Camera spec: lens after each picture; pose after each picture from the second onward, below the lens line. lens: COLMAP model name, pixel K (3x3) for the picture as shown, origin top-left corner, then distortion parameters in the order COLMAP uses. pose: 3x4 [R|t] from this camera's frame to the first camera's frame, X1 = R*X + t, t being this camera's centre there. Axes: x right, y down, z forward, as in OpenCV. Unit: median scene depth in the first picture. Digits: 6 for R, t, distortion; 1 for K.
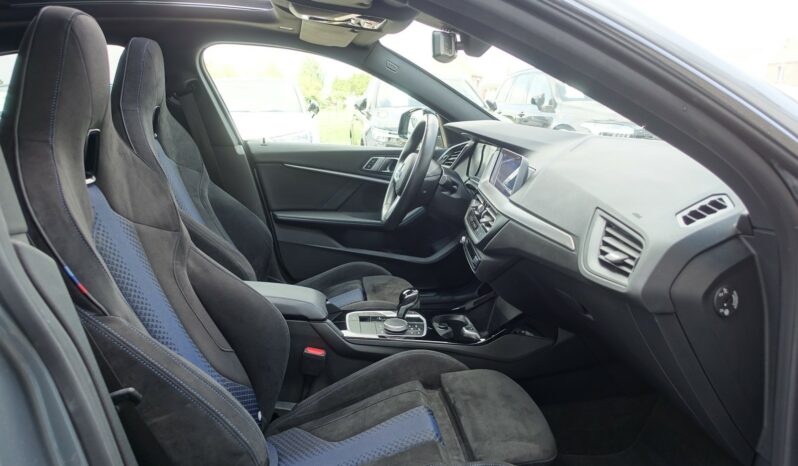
lens RADIAL K [[548.3, 0, 399.0], [0, 548.3, 233.0], [0, 0, 1]] dist [-0.002124, -0.001536]
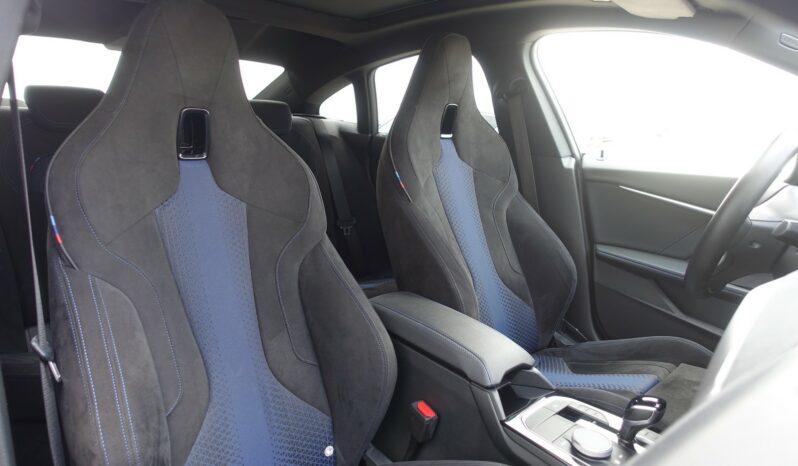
lens RADIAL K [[548.3, 0, 399.0], [0, 548.3, 233.0], [0, 0, 1]] dist [-0.002124, -0.001536]
pose [[0.625139, 0.168946, -0.762009, 0.215025], [-0.210495, 0.976611, 0.043839, -0.032396], [0.751593, 0.132994, 0.646081, 0.303931]]
